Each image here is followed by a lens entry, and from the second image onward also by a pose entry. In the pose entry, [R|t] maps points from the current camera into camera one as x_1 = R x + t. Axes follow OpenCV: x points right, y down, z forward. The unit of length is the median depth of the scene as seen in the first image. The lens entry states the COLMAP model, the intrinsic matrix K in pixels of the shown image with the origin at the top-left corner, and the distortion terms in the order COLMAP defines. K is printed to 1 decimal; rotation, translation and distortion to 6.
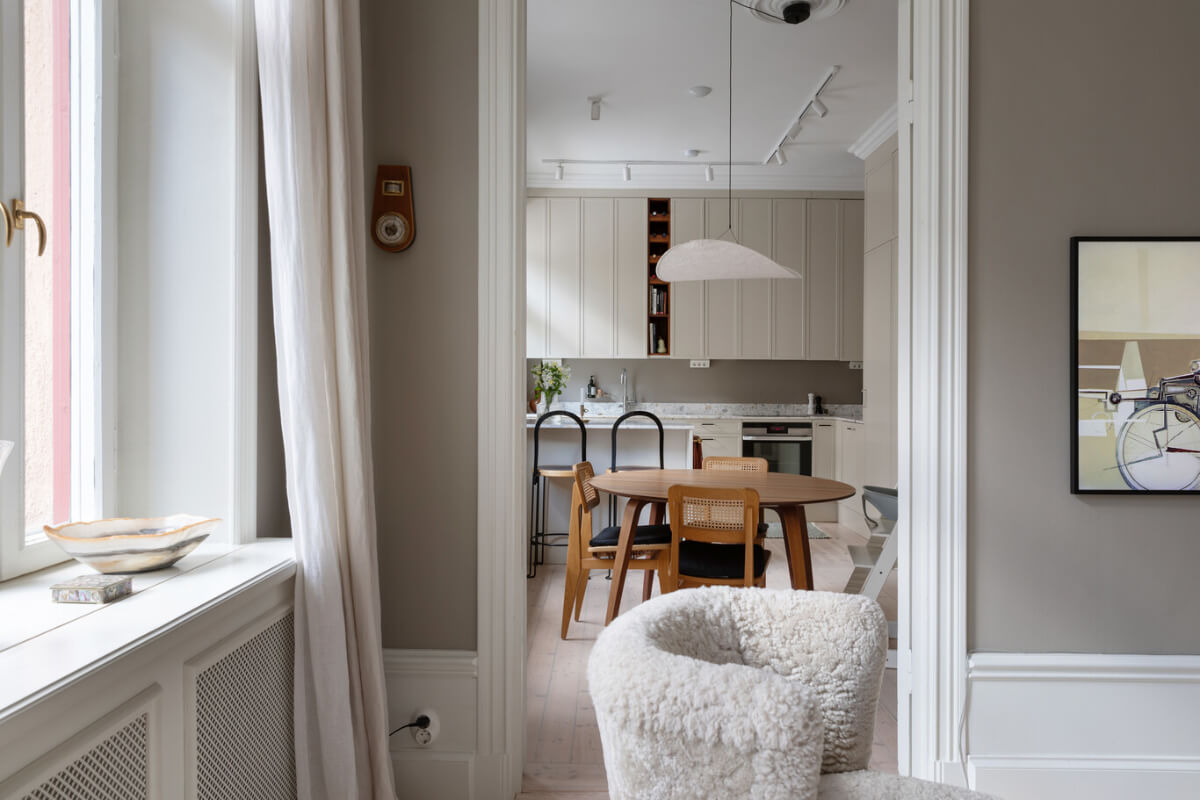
lens RADIAL K [[884.2, 0, 595.5], [0, 884.2, 378.7], [0, 0, 1]] dist [0.002677, 0.001347]
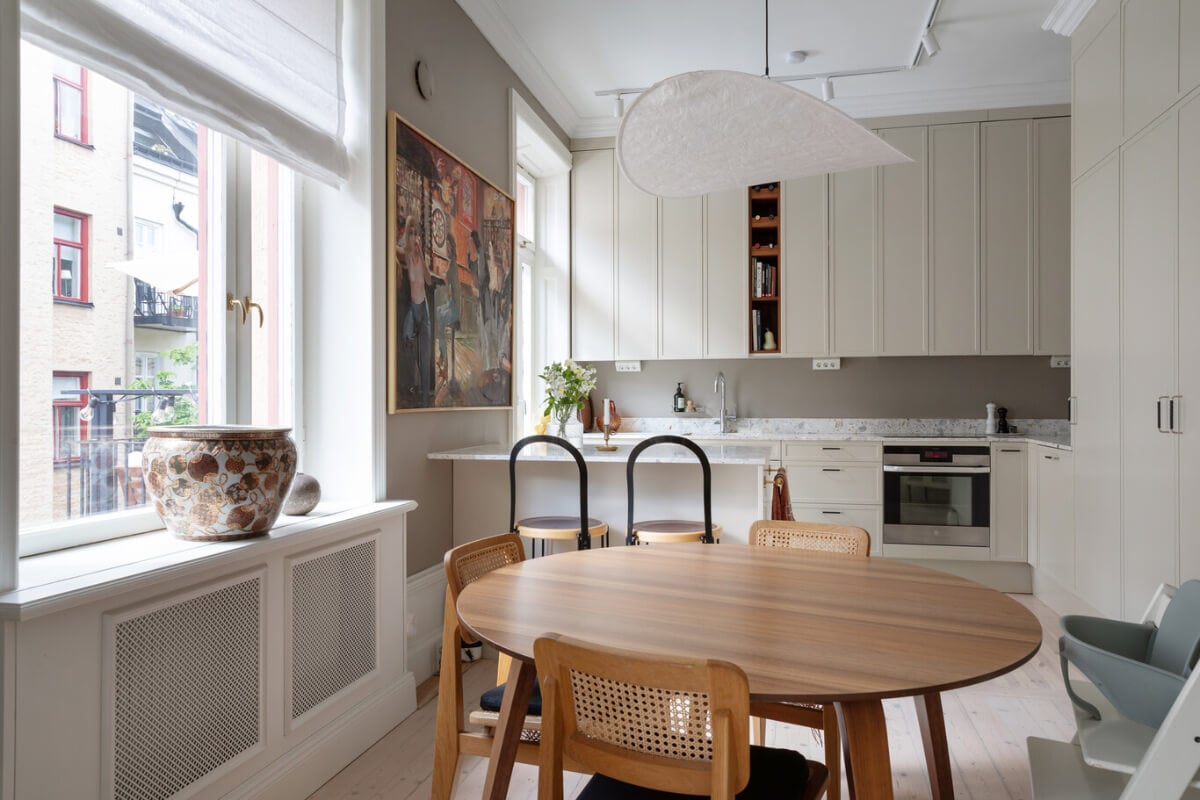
lens RADIAL K [[844.9, 0, 599.2], [0, 844.9, 398.5], [0, 0, 1]] dist [-0.002498, -0.000844]
pose [[0.975445, -0.009258, -0.220050, 0.091053], [0.010905, 0.999921, 0.006269, 0.005098], [0.219974, -0.008515, 0.975469, 0.288153]]
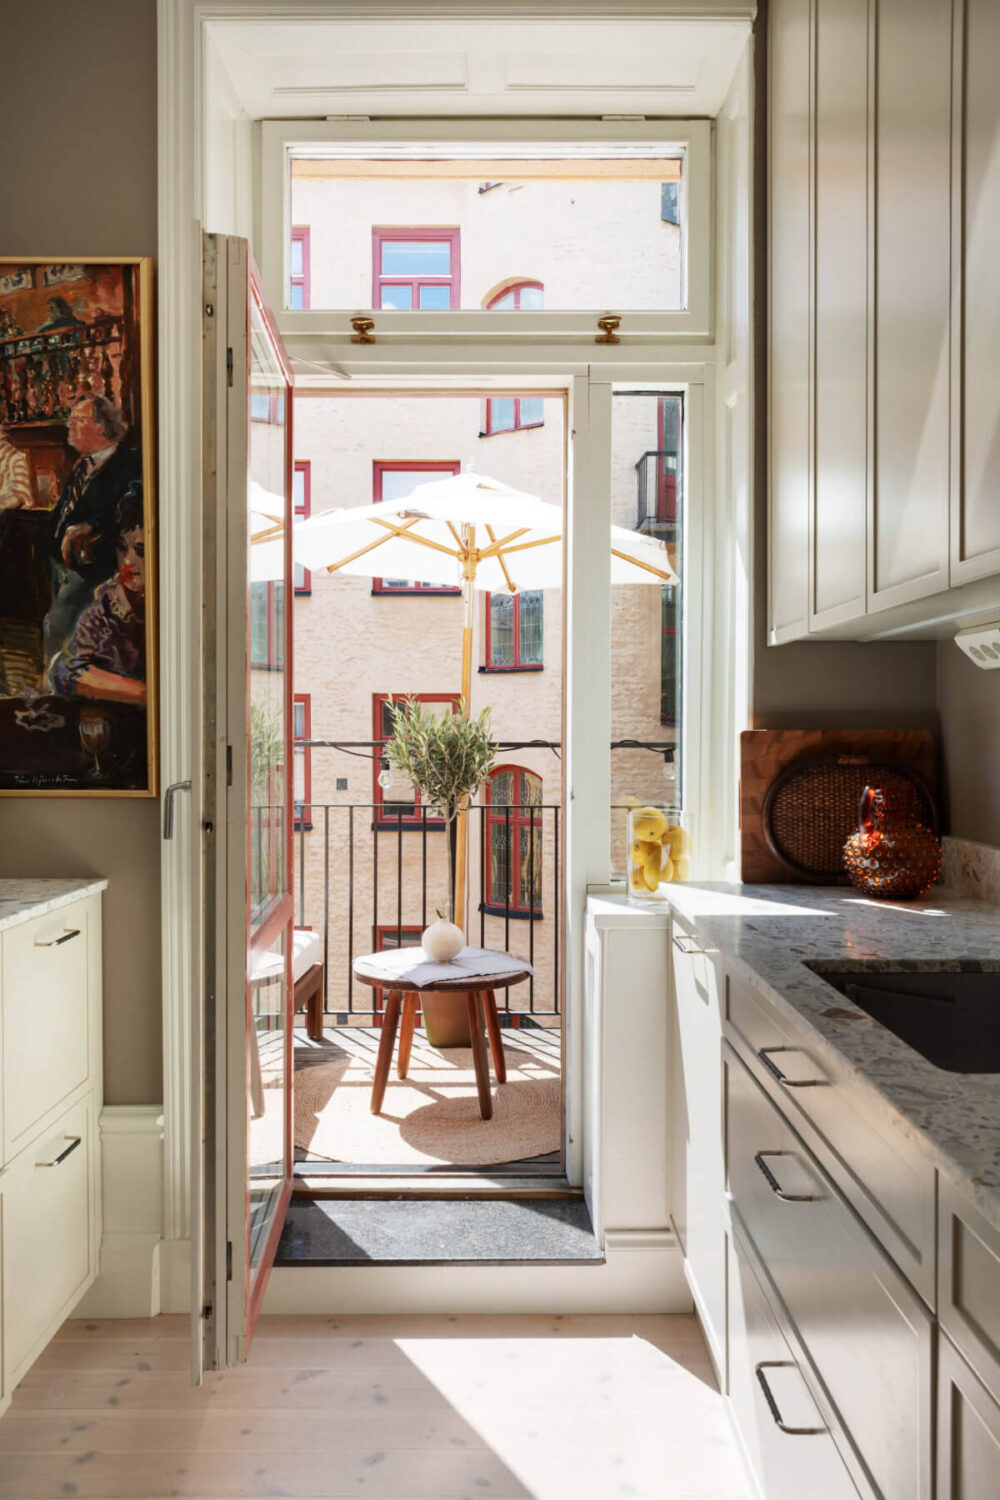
lens RADIAL K [[1056.1, 0, 500.0], [0, 1056.1, 750.0], [0, 0, 1]] dist [-0.002498, -0.000844]
pose [[-0.002179, 0.010856, -0.999939, 0.189489], [0.010195, 0.999889, 0.010834, 0.000686], [0.999946, -0.010171, -0.002290, 0.928308]]
